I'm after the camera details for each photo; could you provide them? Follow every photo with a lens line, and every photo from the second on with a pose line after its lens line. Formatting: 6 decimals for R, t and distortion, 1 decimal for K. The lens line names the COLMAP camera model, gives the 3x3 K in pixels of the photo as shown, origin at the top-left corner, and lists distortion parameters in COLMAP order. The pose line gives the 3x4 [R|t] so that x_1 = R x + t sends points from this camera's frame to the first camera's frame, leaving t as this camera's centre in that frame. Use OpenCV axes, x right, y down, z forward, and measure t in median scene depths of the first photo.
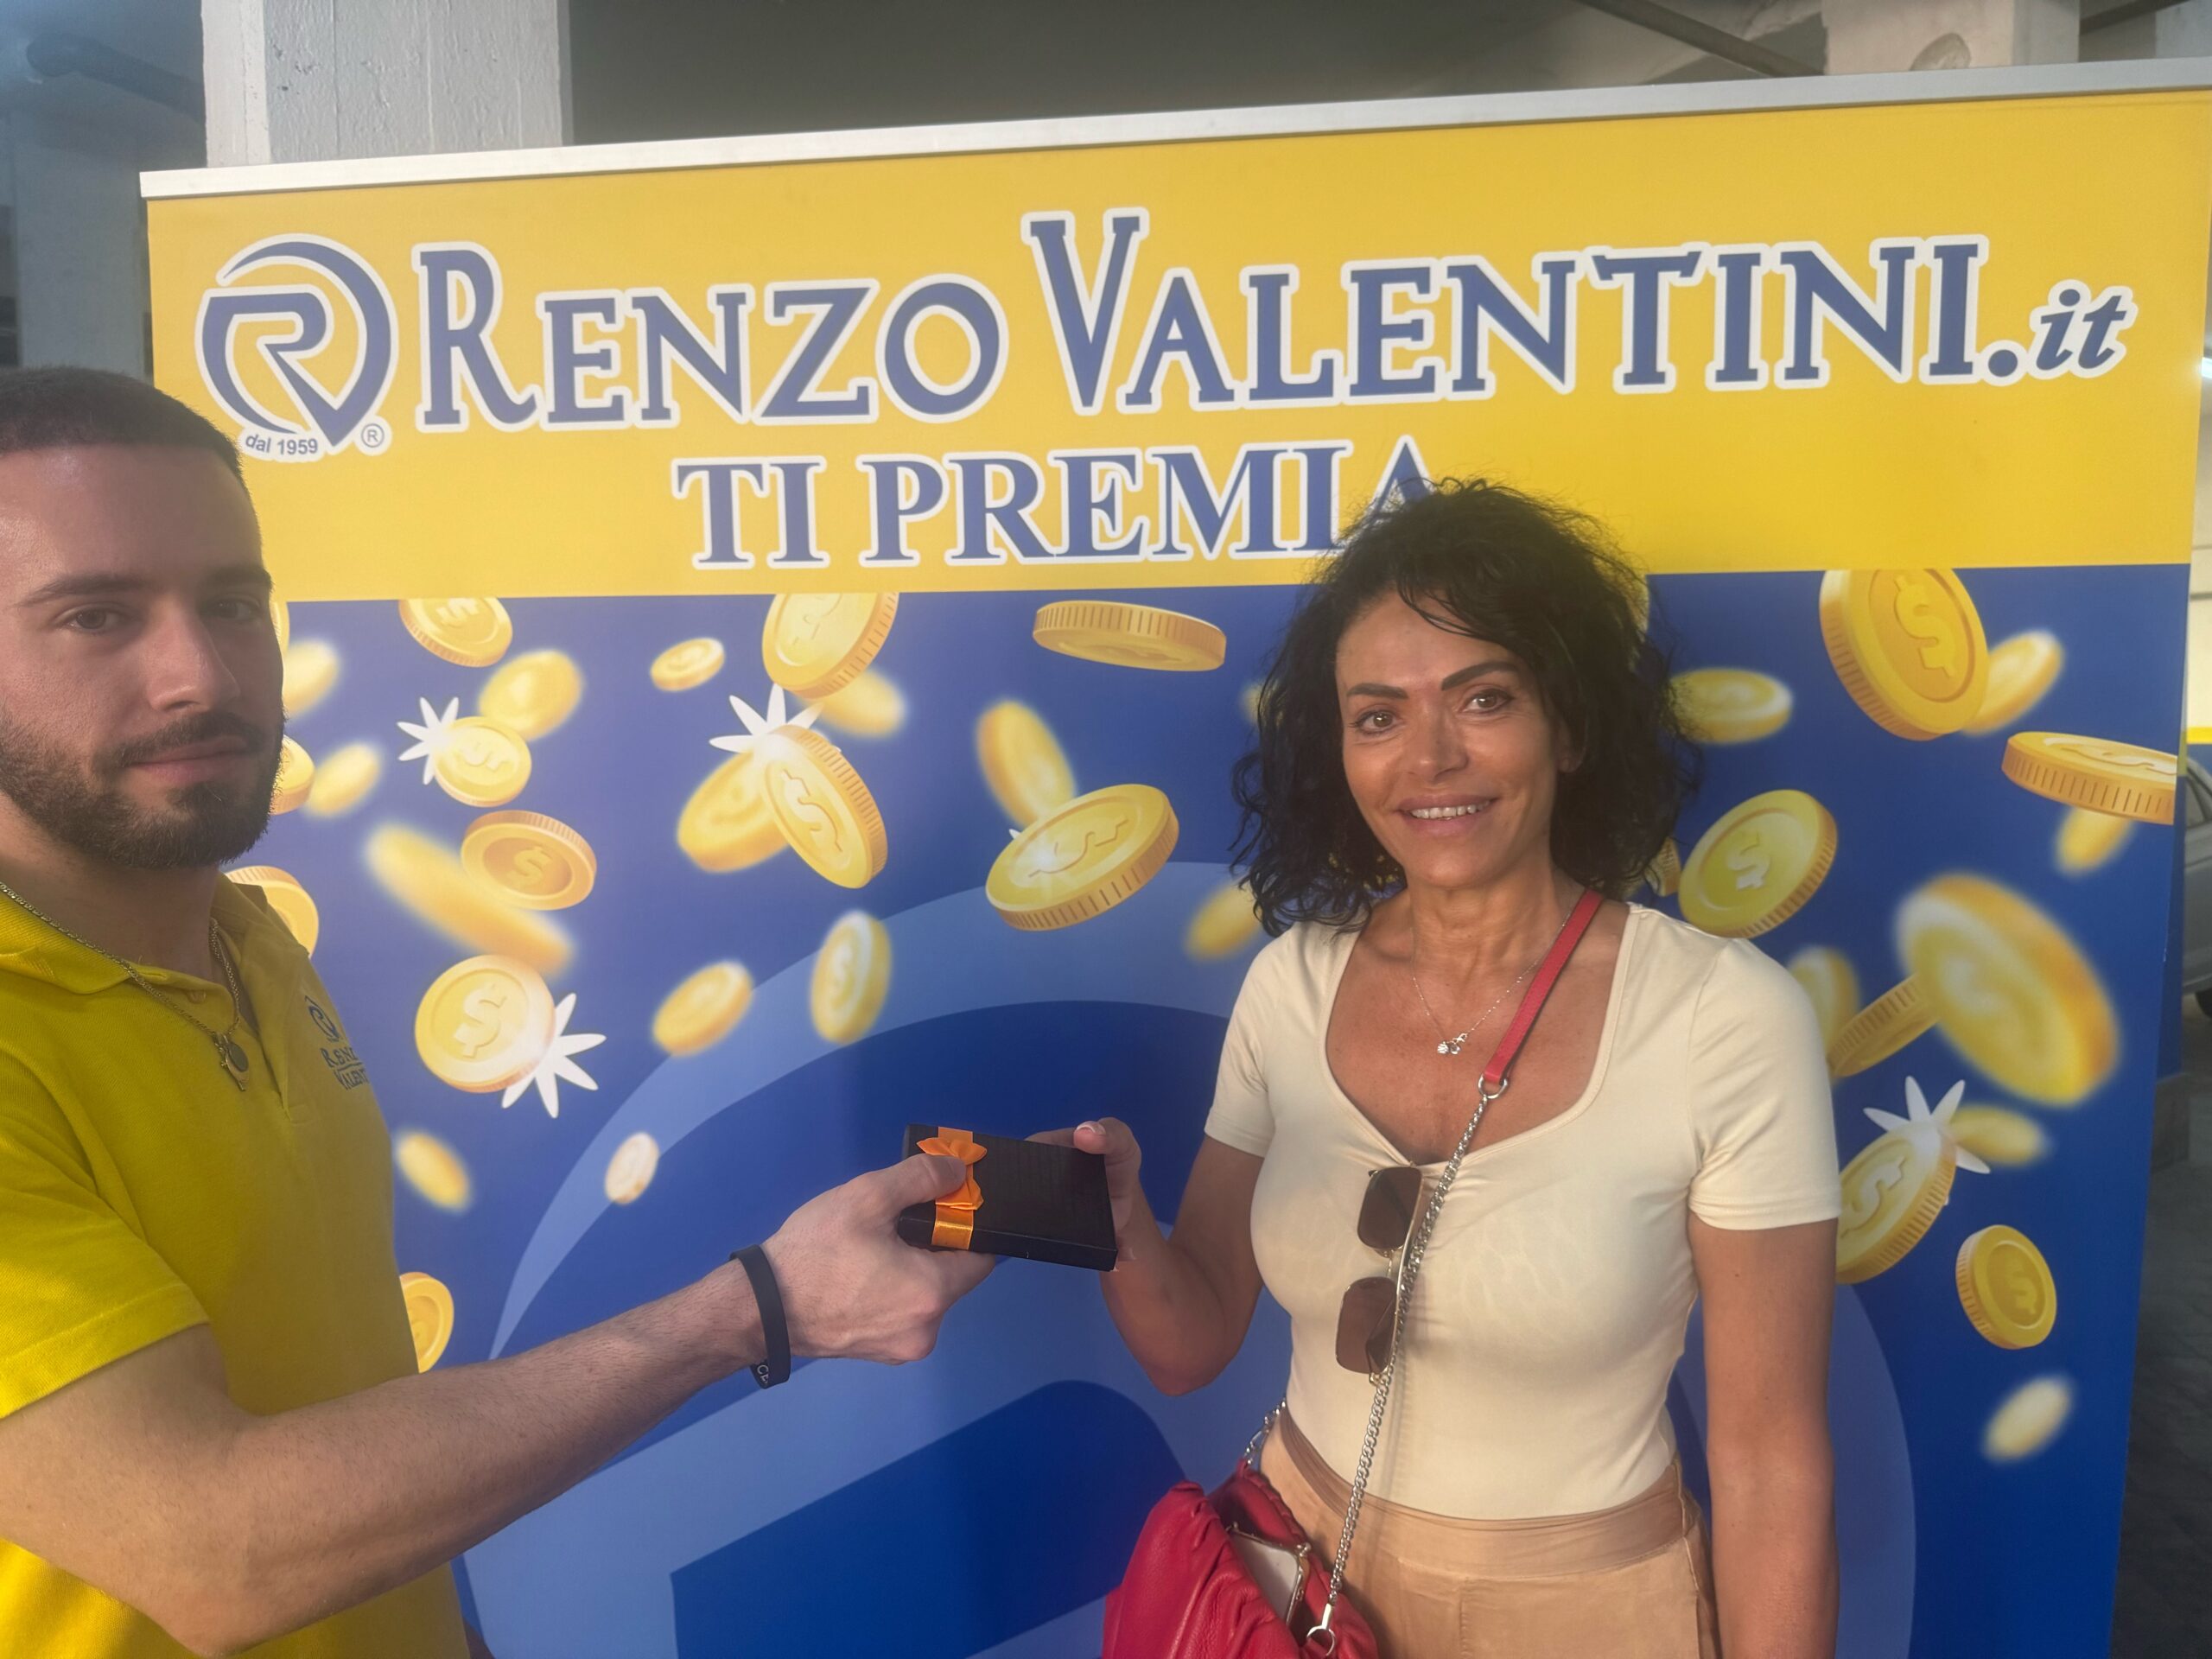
lens RADIAL K [[1575.4, 0, 1102.3], [0, 1575.4, 835.9], [0, 0, 1]] dist [0.062758, -0.091327]
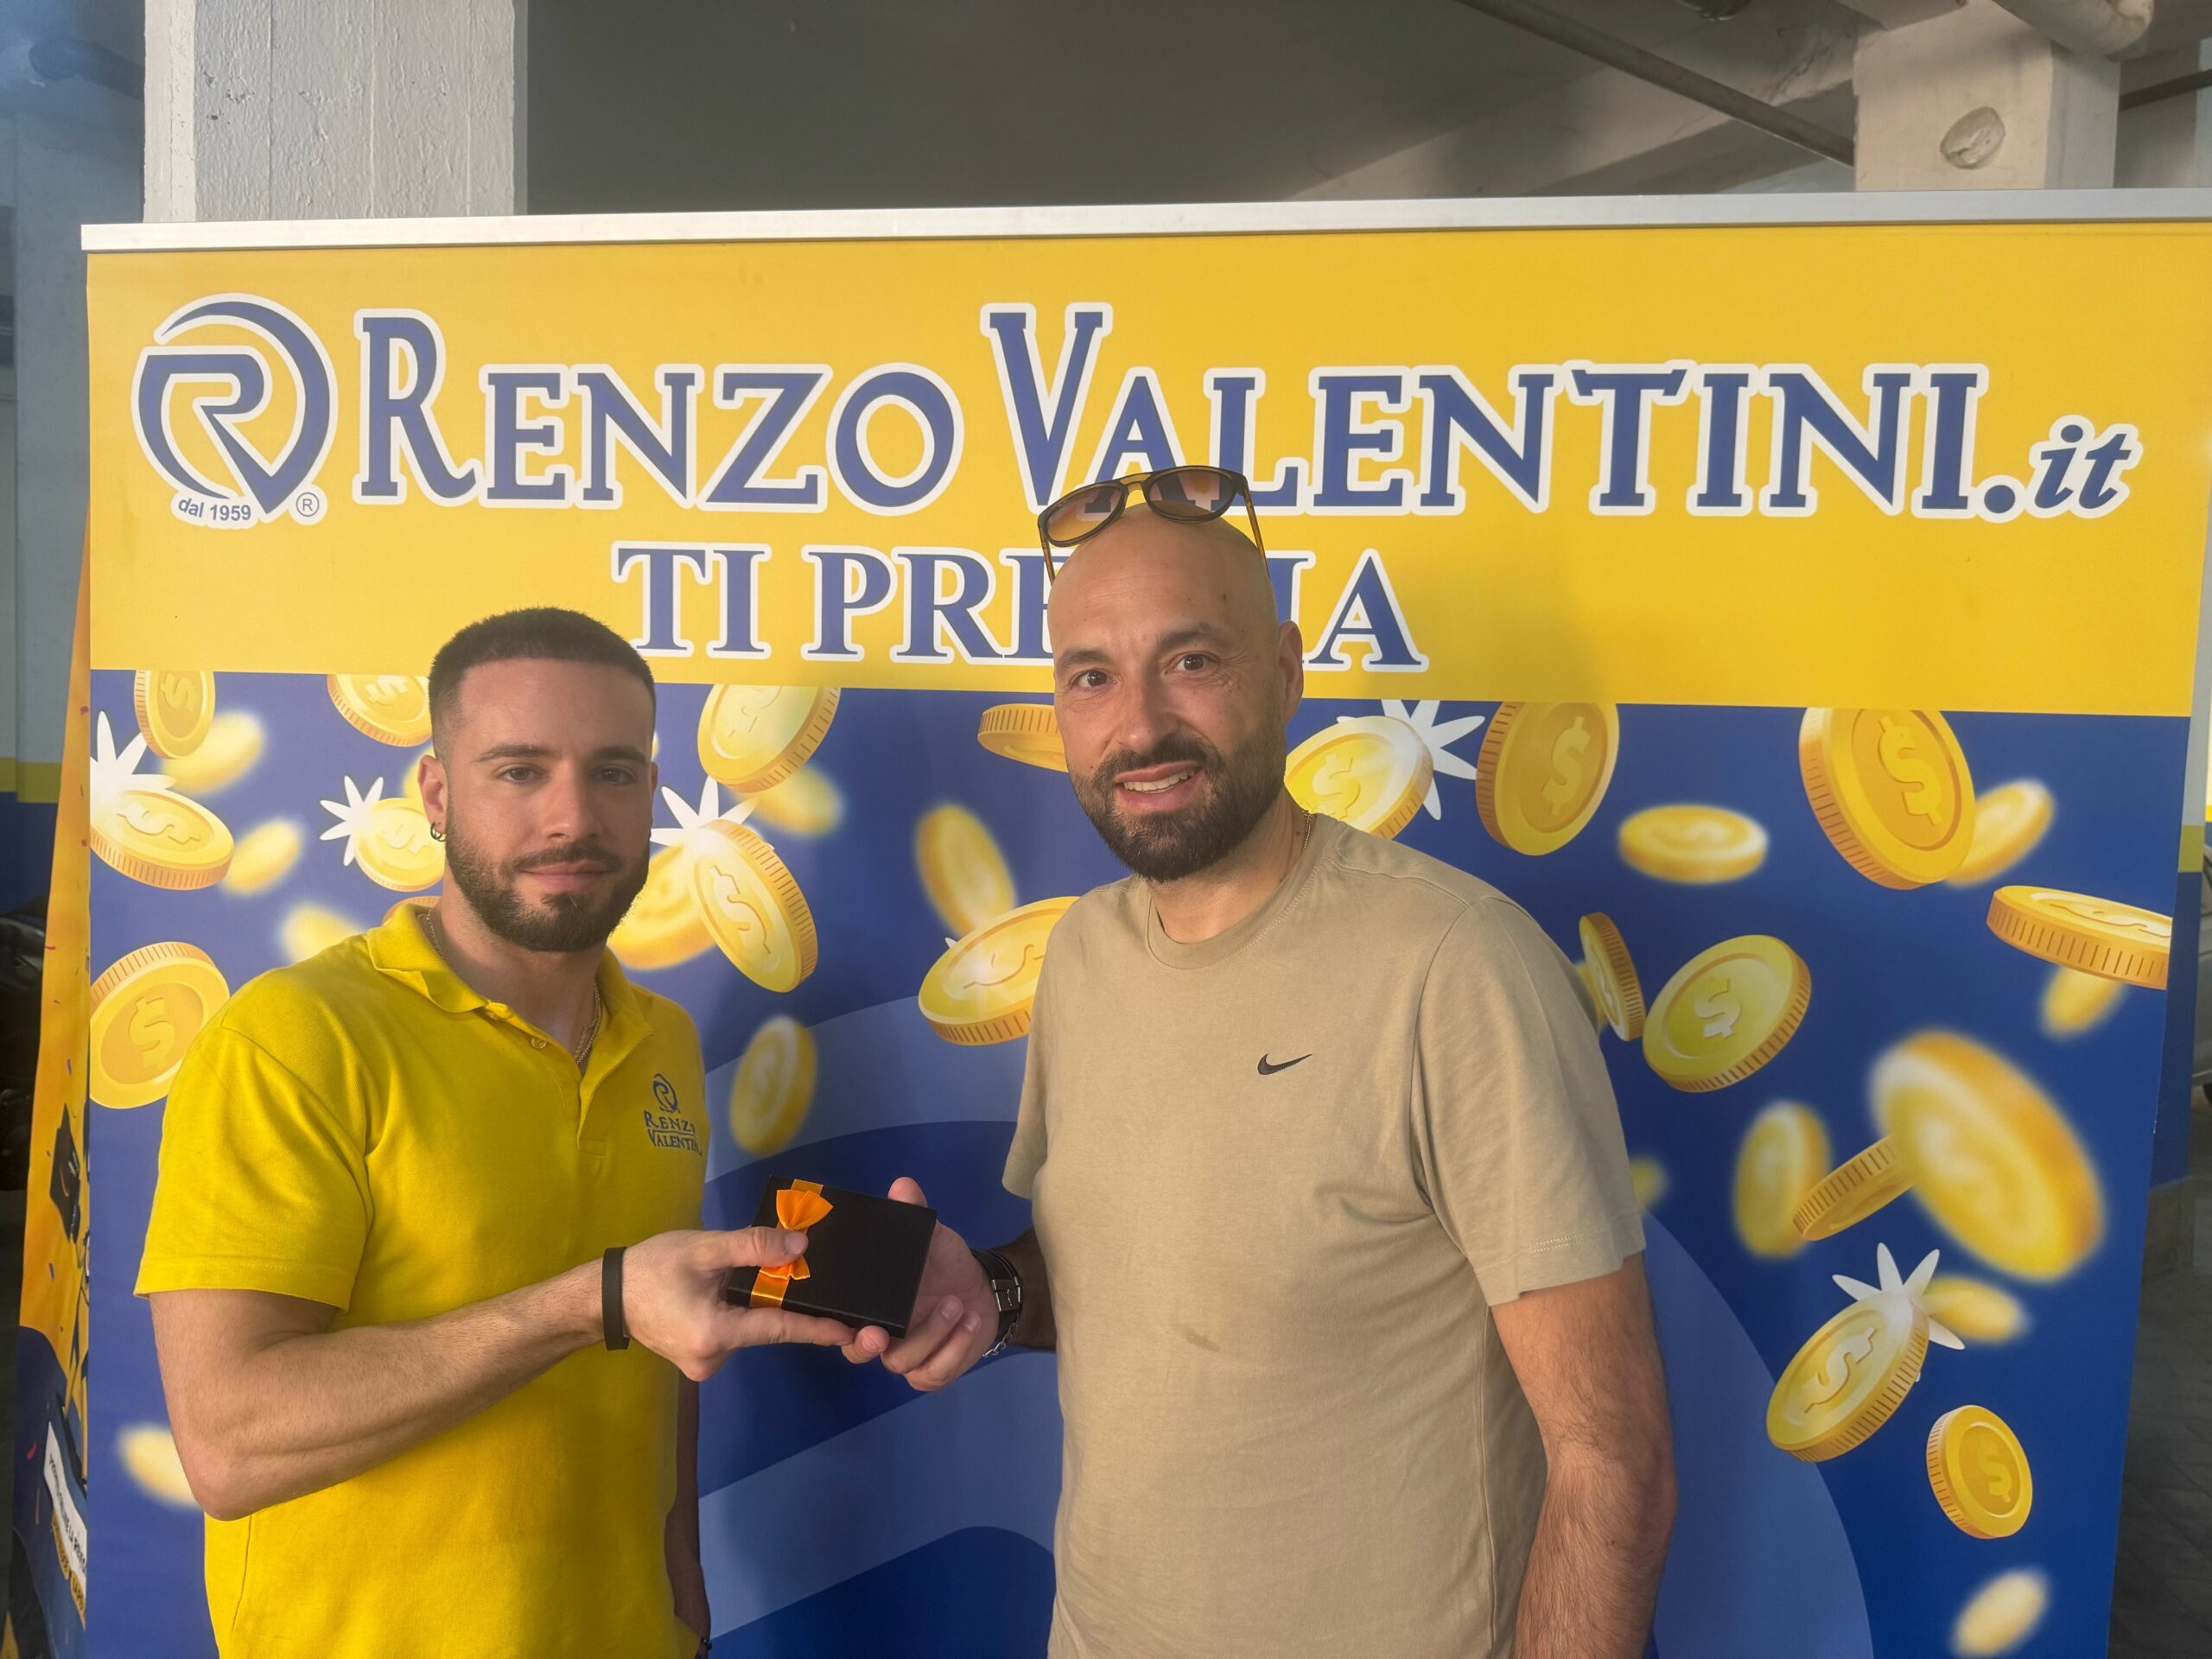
lens RADIAL K [[1563.5, 0, 1104.1], [0, 1563.5, 833.9], [0, 0, 1]] dist [0.078057, -0.113103]
pose [[0.999118, 0.039776, -0.013460, 0.048499], [-0.040094, 0.998901, -0.024293, -0.049197], [0.012479, 0.024812, 0.999614, 0.049804]]
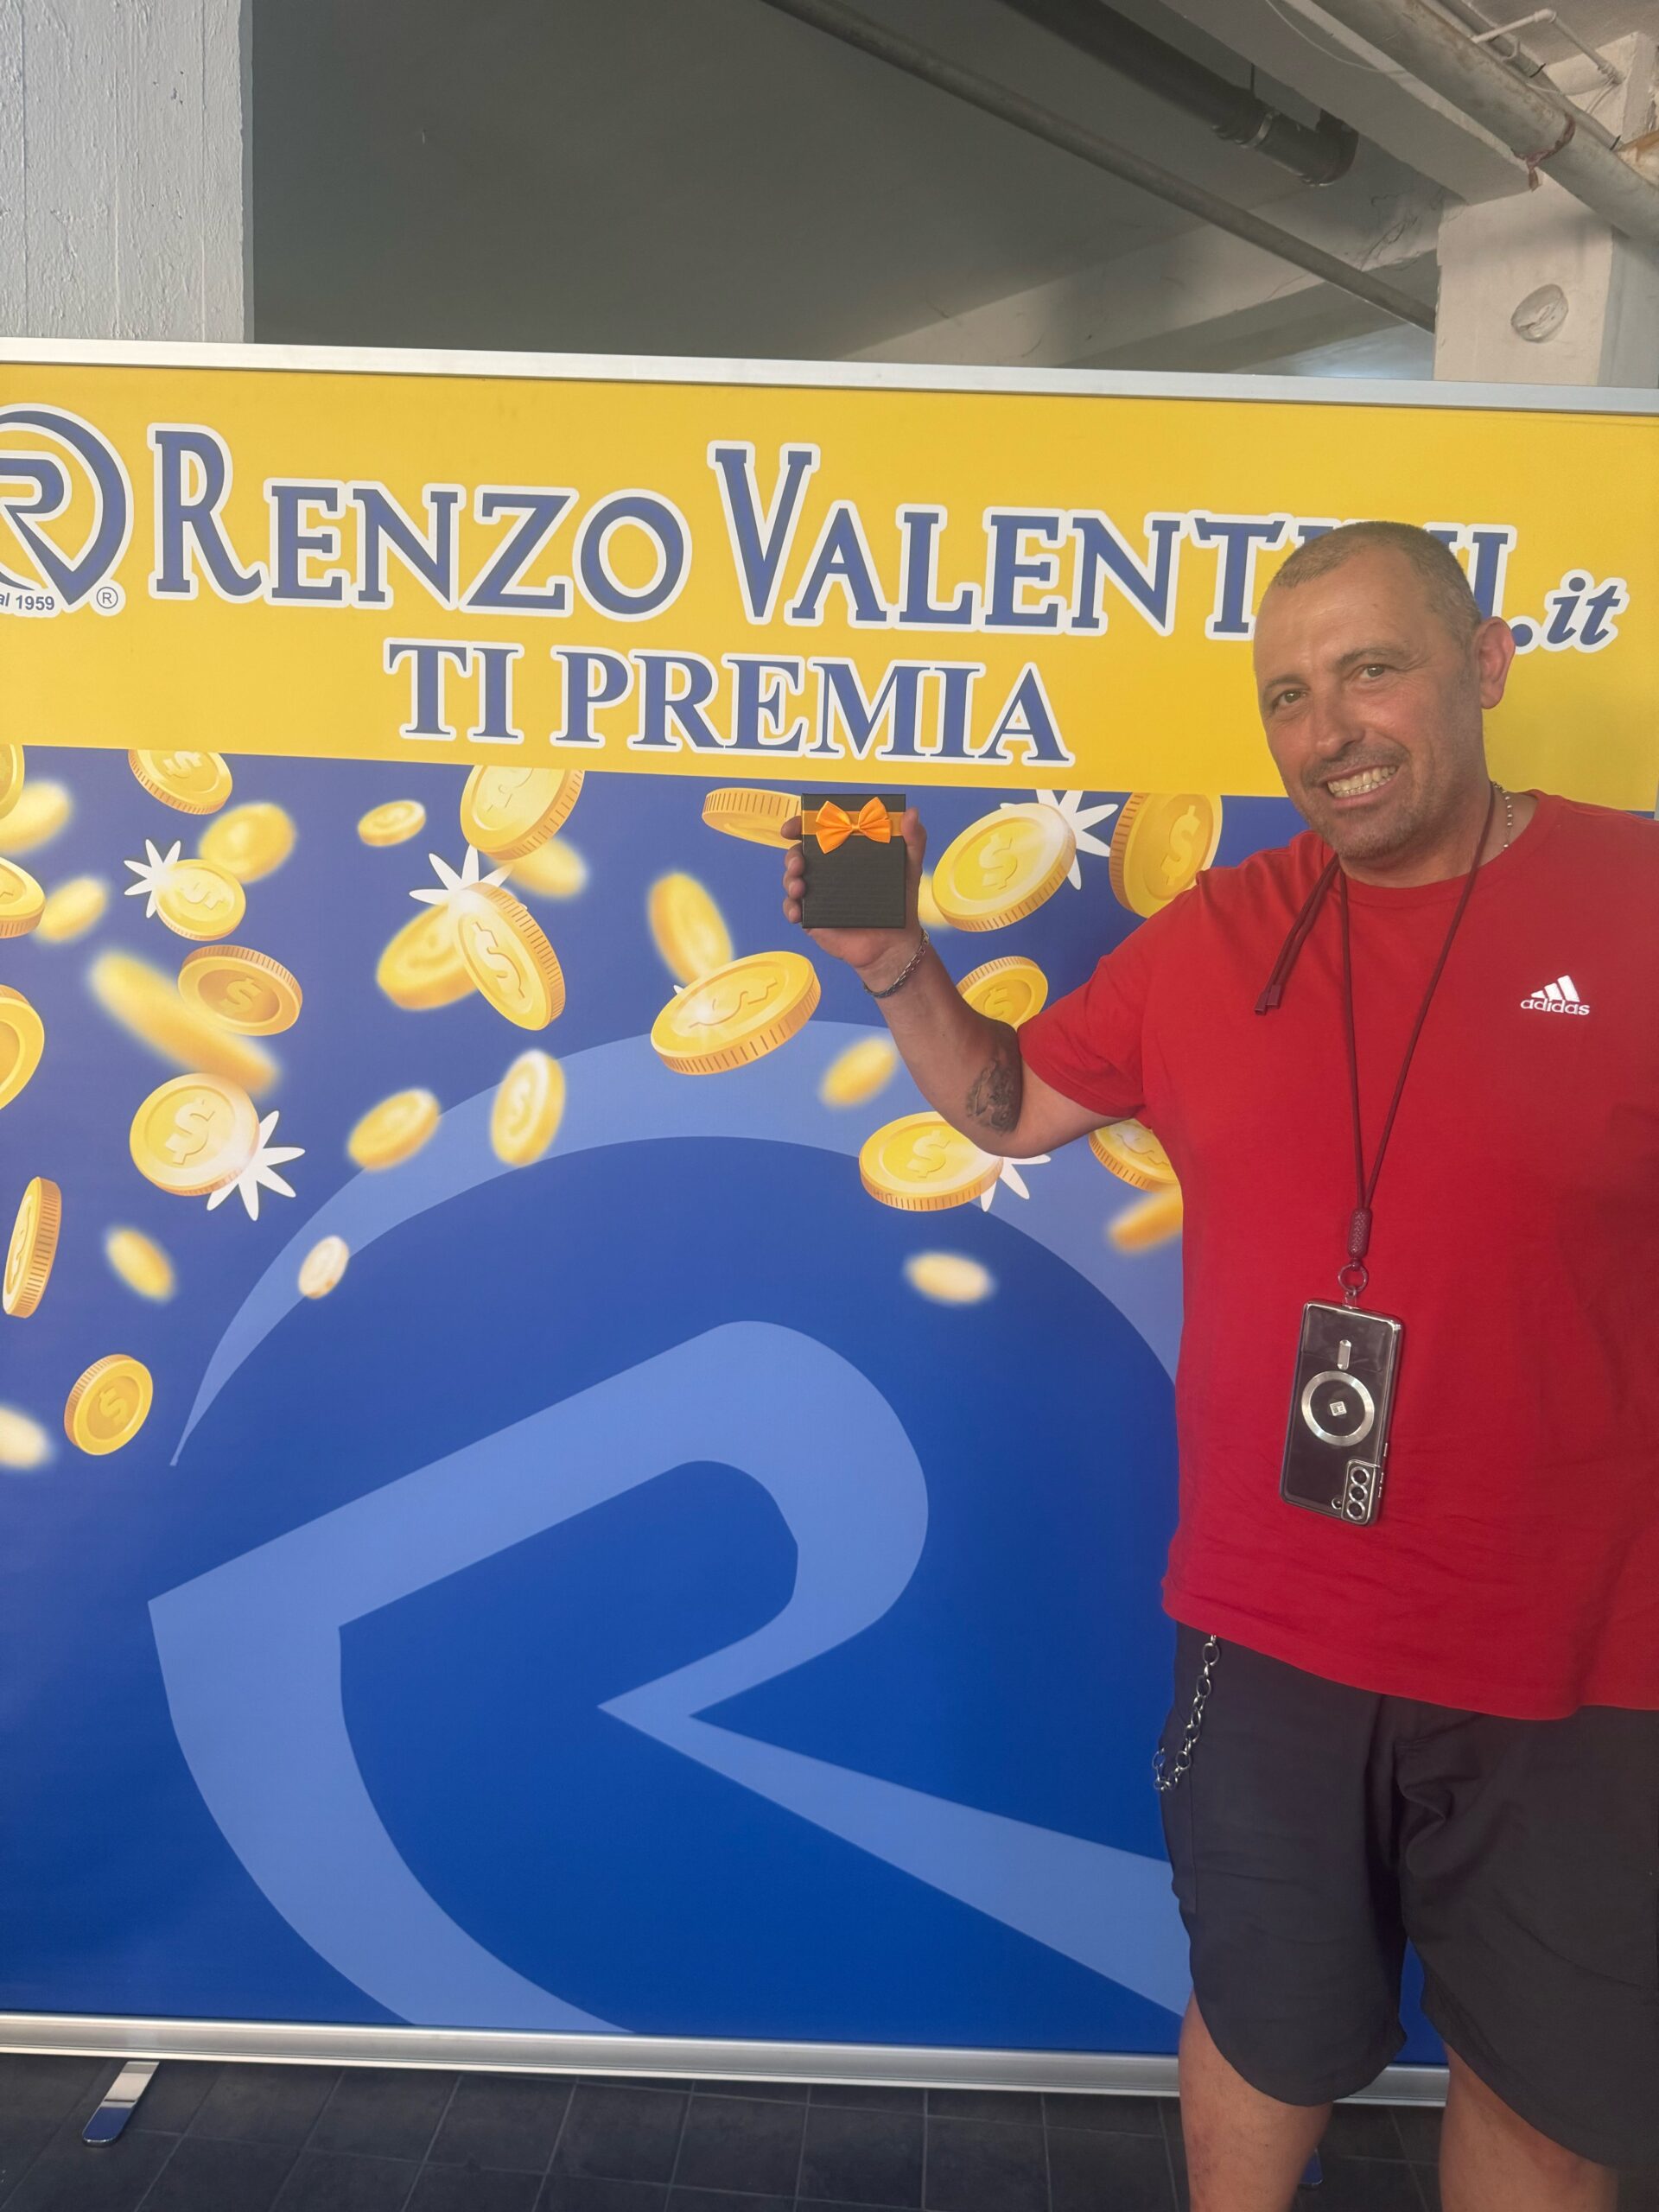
lens RADIAL K [[1575.4, 0, 837.5], [0, 1575.4, 1117.8], [0, 0, 1]] dist [0.062758, -0.091327]
pose [[0.995424, 0.042697, 0.085486, -0.034689], [-0.047478, 0.997374, 0.054688, 0.024592], [-0.082927, -0.058496, 0.994837, -0.165846]]
